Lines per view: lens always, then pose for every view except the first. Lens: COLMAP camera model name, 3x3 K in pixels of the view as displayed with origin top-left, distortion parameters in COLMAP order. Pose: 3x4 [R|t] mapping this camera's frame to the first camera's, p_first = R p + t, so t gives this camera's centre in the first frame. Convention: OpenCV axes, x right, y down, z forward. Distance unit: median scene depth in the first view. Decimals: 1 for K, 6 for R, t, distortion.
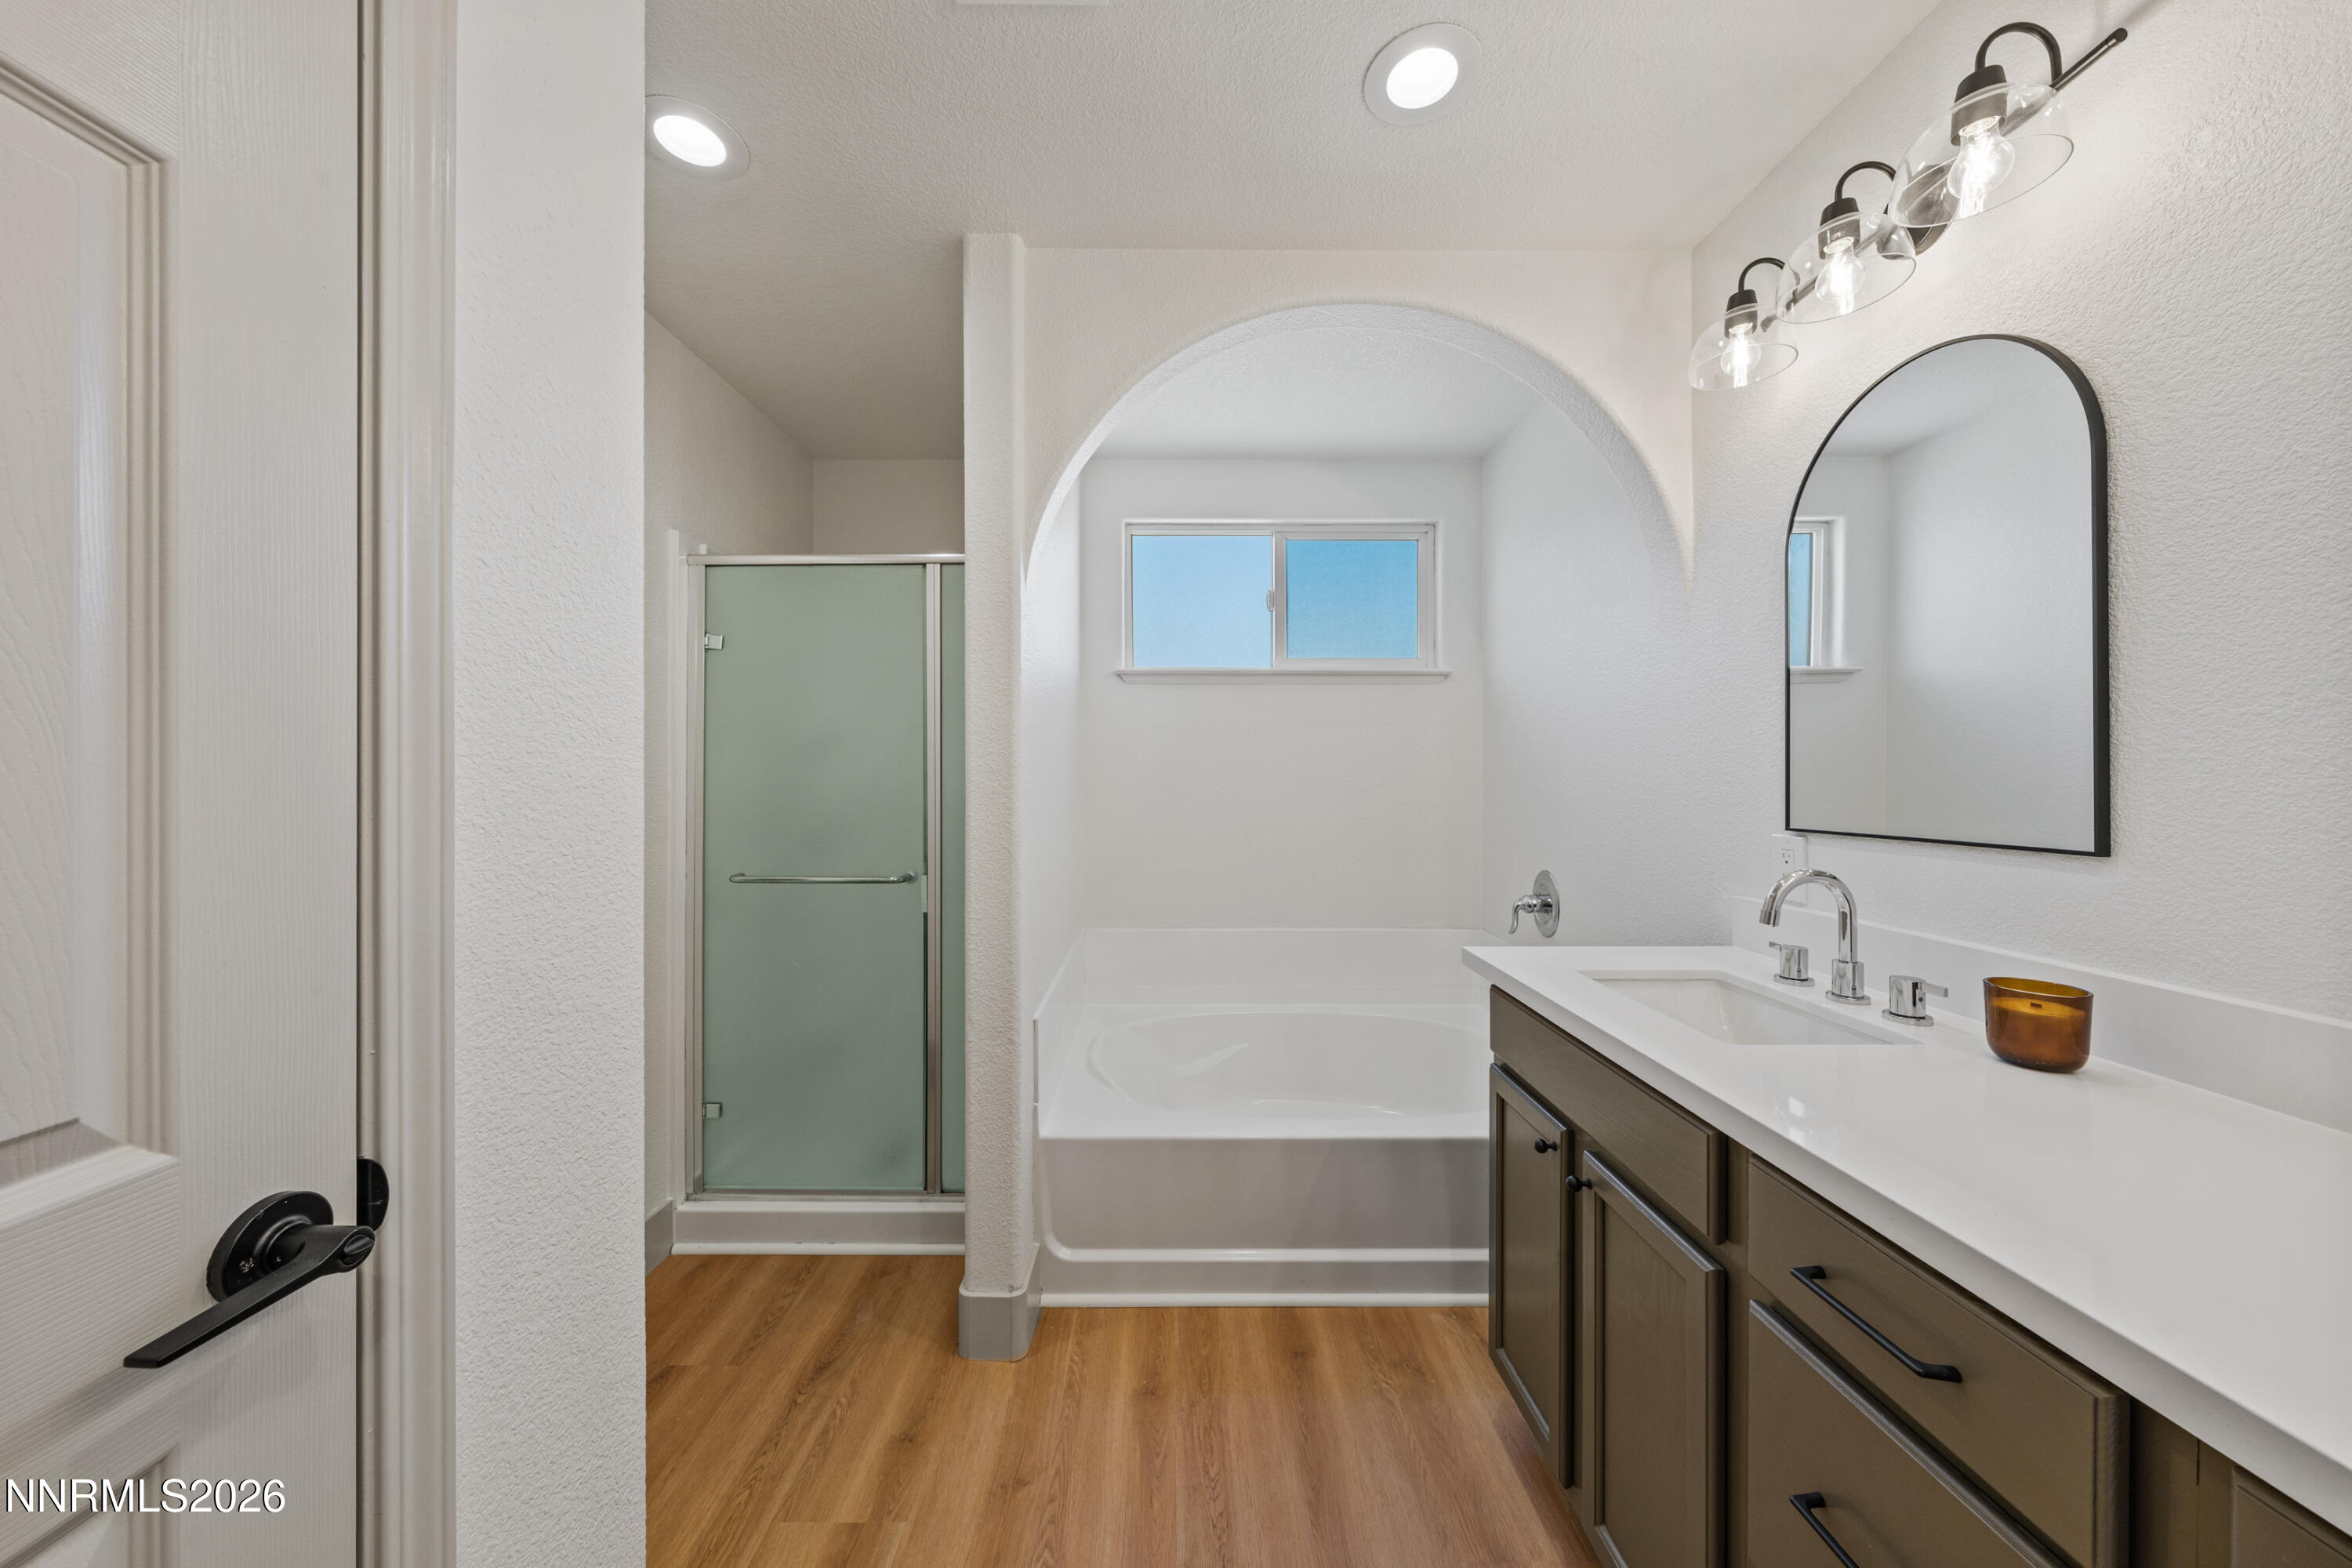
lens RADIAL K [[797.6, 0, 1178.4], [0, 797.6, 782.8], [0, 0, 1]] dist [0.002446, -0.000545]
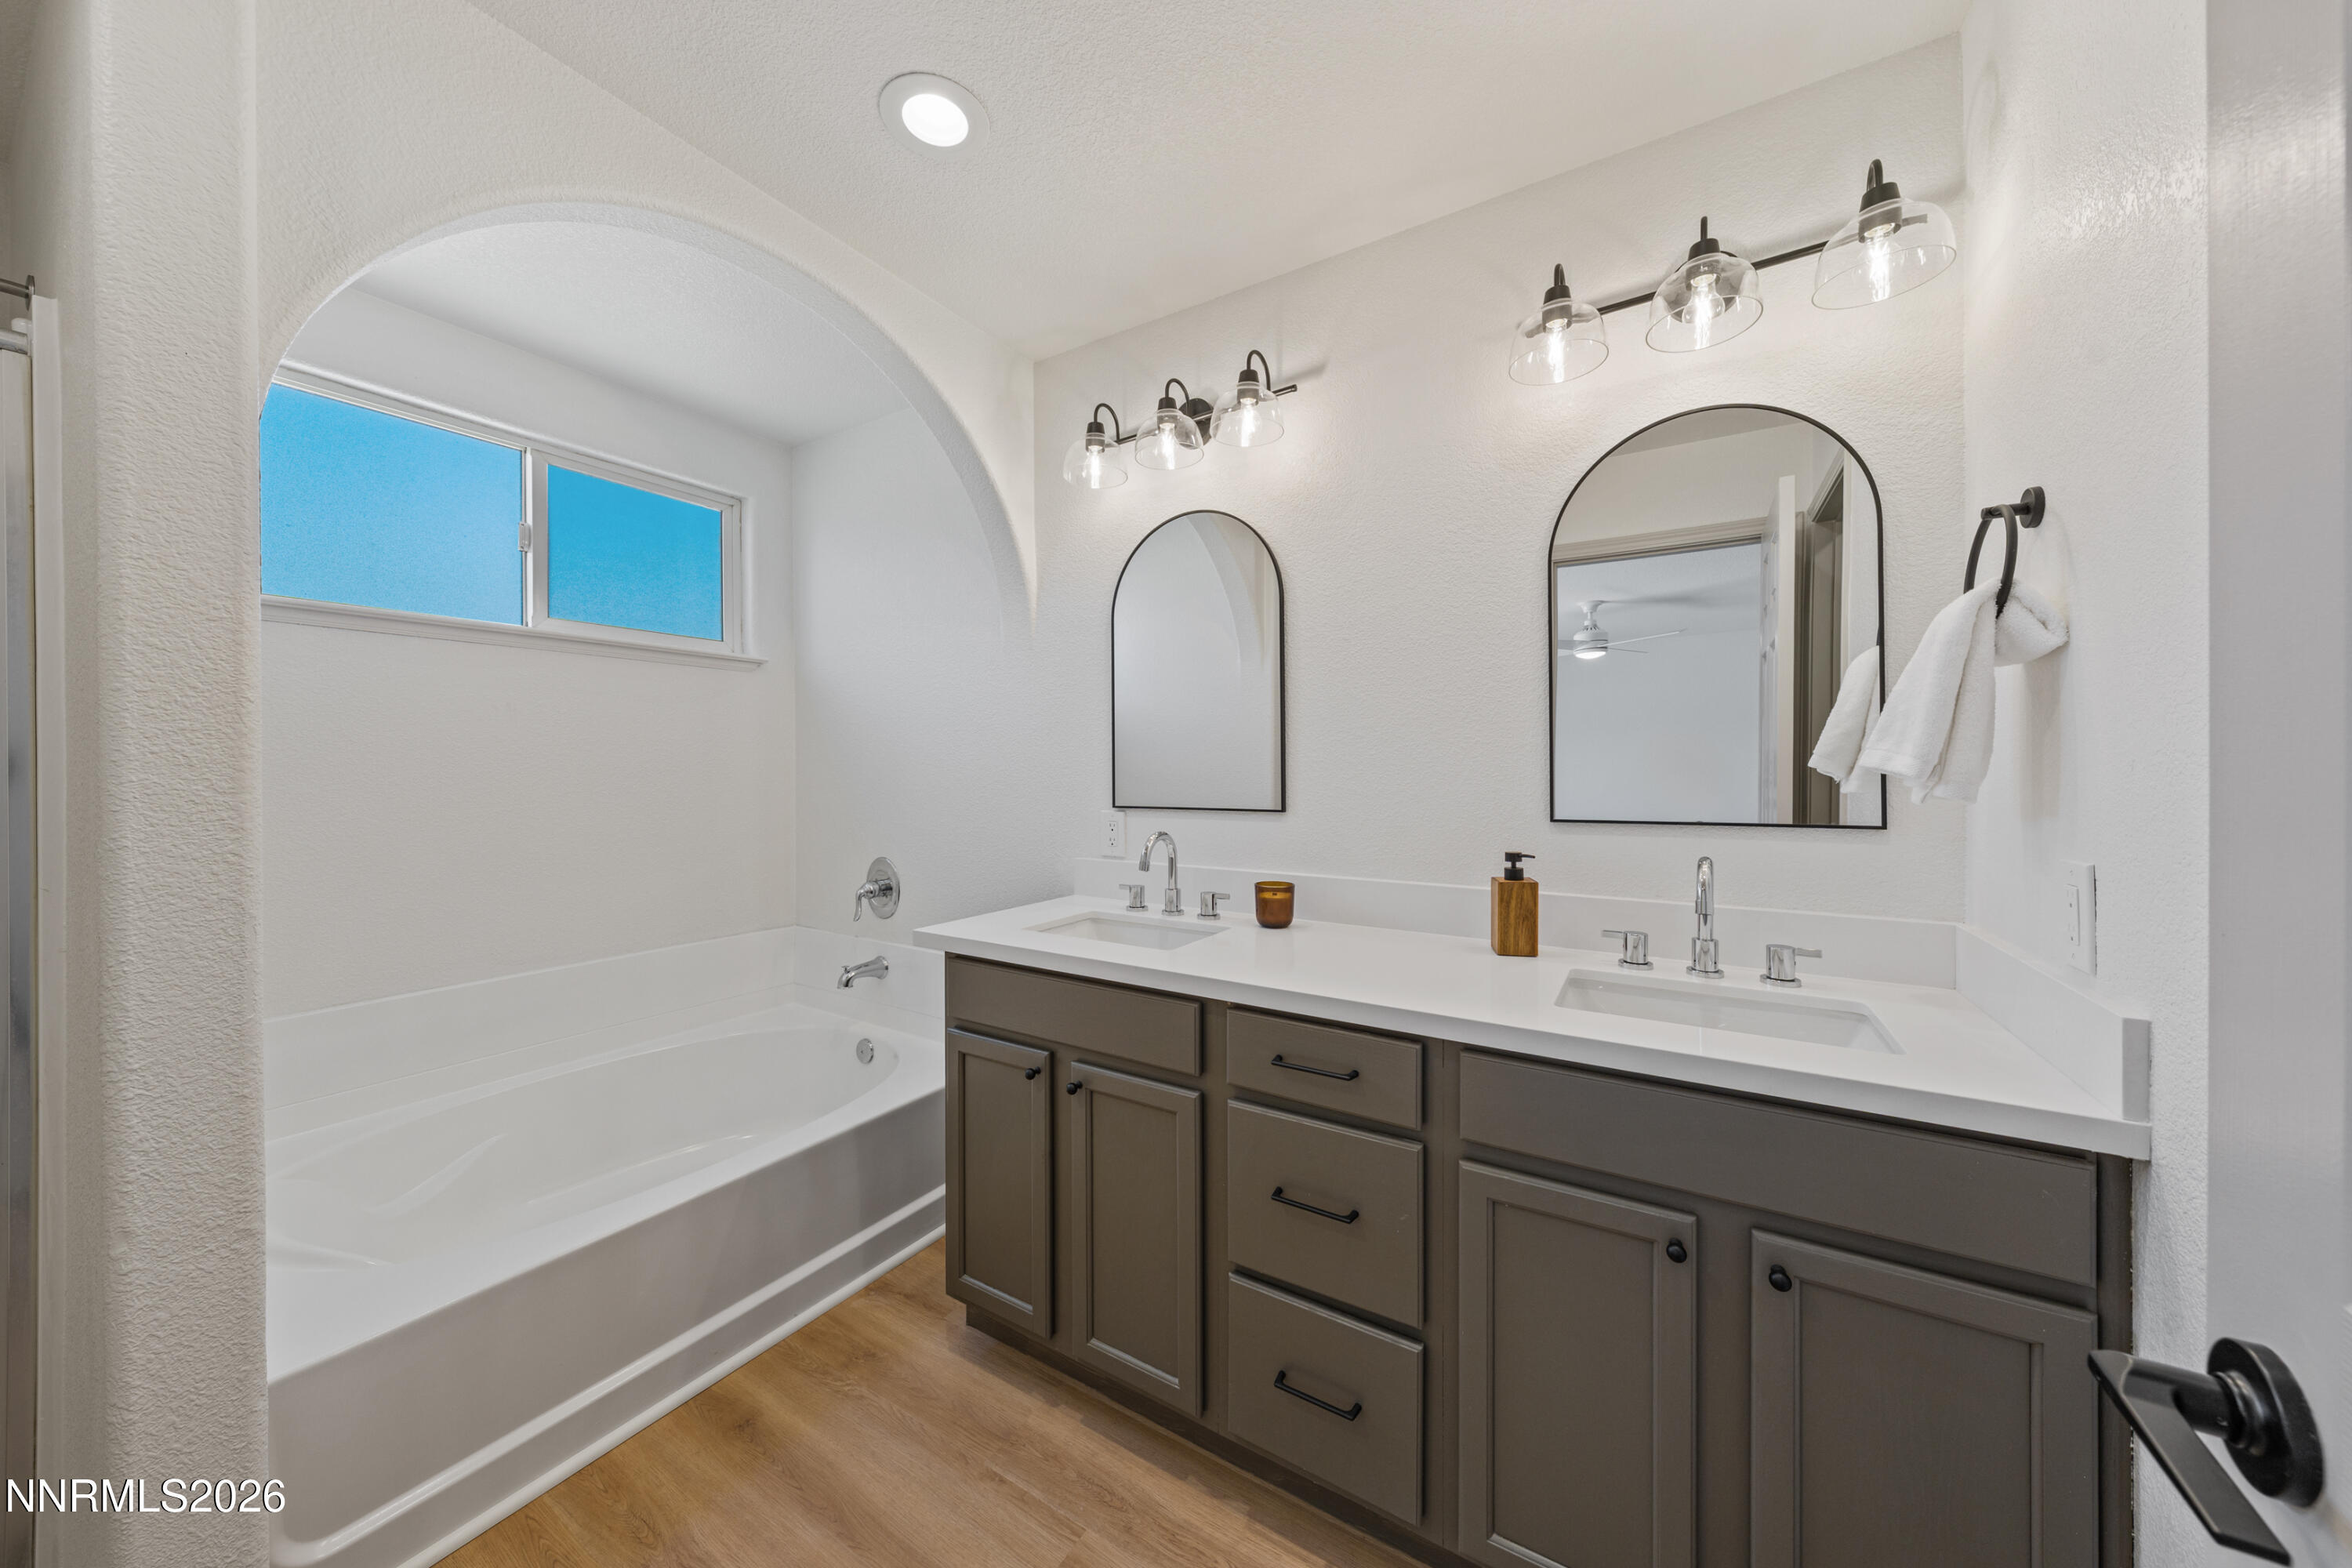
lens RADIAL K [[797.6, 0, 1184.7], [0, 797.6, 778.2], [0, 0, 1]] dist [0.002446, -0.000545]
pose [[0.524330, -0.010236, 0.851454, -0.398030], [0.008028, 0.999943, 0.007078, -0.002860], [-0.851478, 0.003125, 0.524382, 0.139617]]
